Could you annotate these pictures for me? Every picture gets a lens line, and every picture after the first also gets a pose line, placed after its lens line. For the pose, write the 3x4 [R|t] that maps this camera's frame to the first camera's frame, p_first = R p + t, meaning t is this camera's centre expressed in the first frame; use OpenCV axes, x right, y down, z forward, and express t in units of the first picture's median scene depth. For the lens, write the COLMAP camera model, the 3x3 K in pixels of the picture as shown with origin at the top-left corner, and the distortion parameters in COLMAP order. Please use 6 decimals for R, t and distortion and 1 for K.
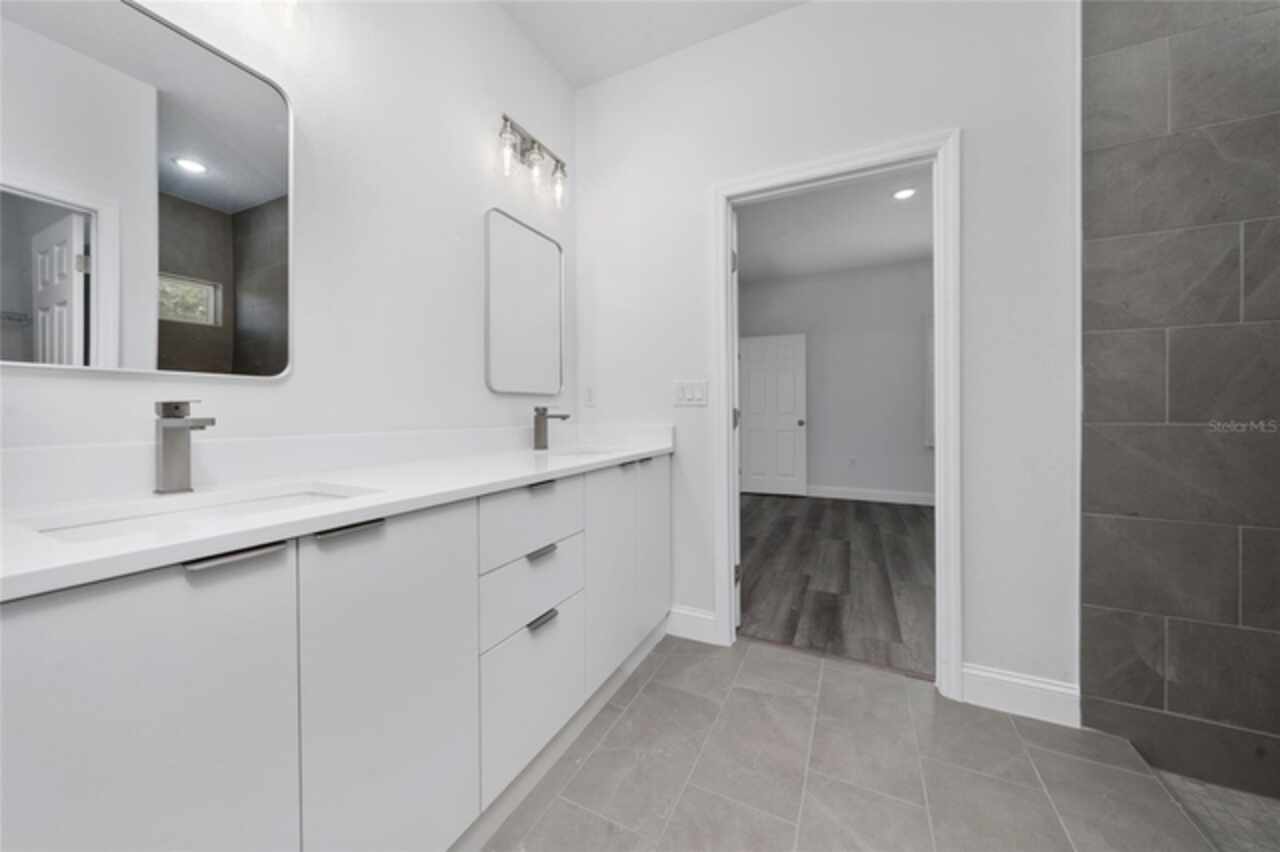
lens RADIAL K [[442.6, 0, 638.5], [0, 442.6, 412.9], [0, 0, 1]] dist [-0.007965, 0.000143]
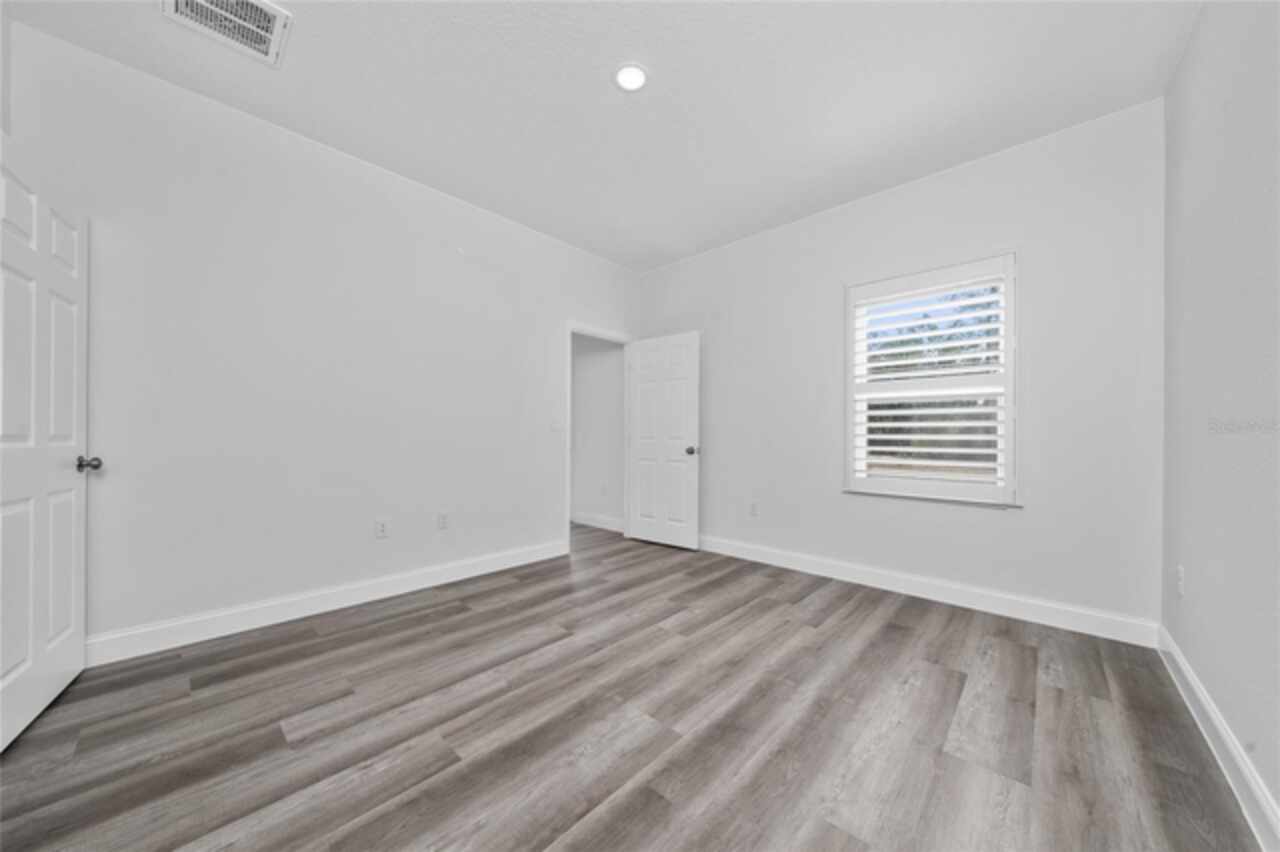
lens RADIAL K [[442.6, 0, 638.4], [0, 442.6, 434.1], [0, 0, 1]] dist [-0.007965, 0.000143]
pose [[0.958672, 0.002393, -0.284504, 0.499673], [-0.003921, 0.999981, -0.004804, -0.000870], [0.284487, 0.005721, 0.958663, 0.265777]]
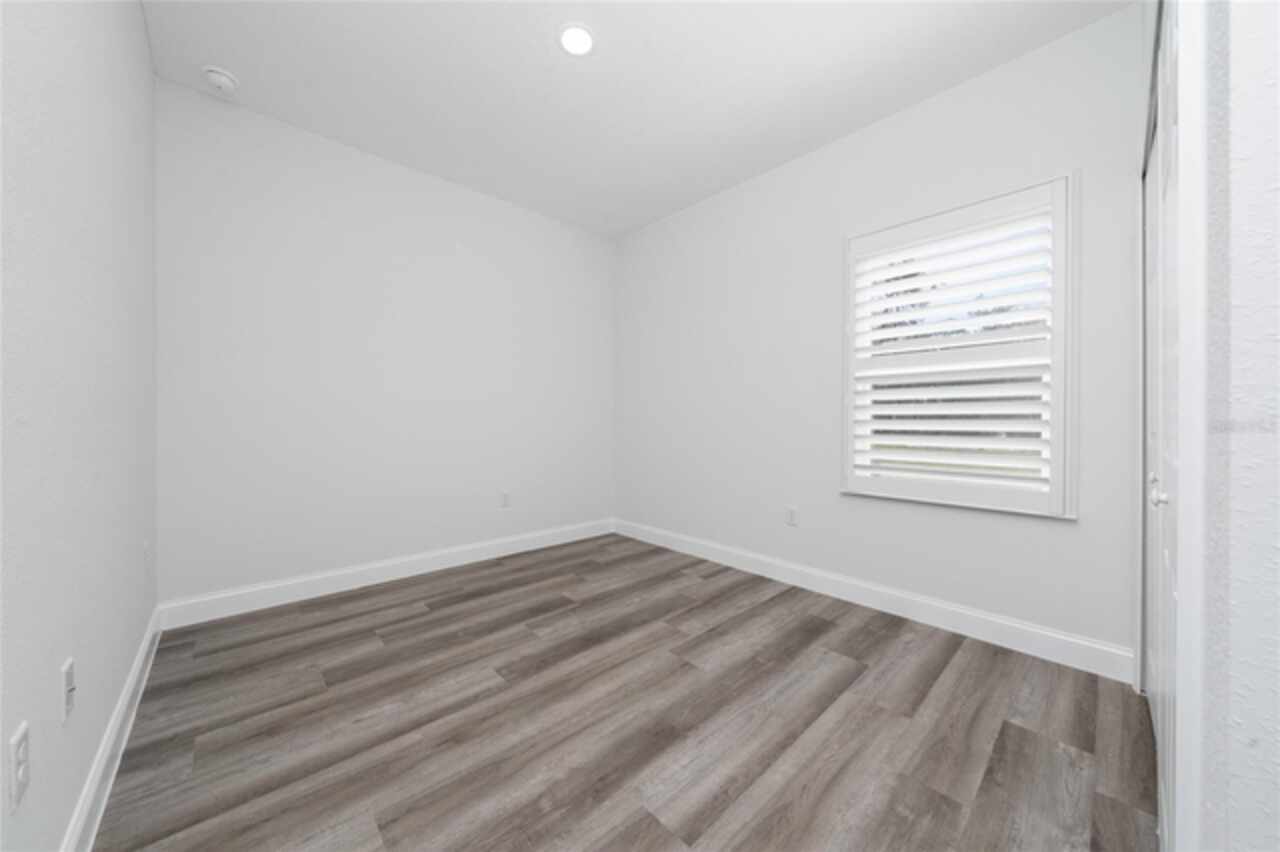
lens RADIAL K [[442.6, 0, 637.8], [0, 442.6, 424.0], [0, 0, 1]] dist [-0.007965, 0.000143]
pose [[0.931376, 0.005008, -0.364025, 0.527201], [-0.003558, 0.999983, 0.004655, -0.002021], [0.364042, -0.003040, 0.931378, 0.317430]]
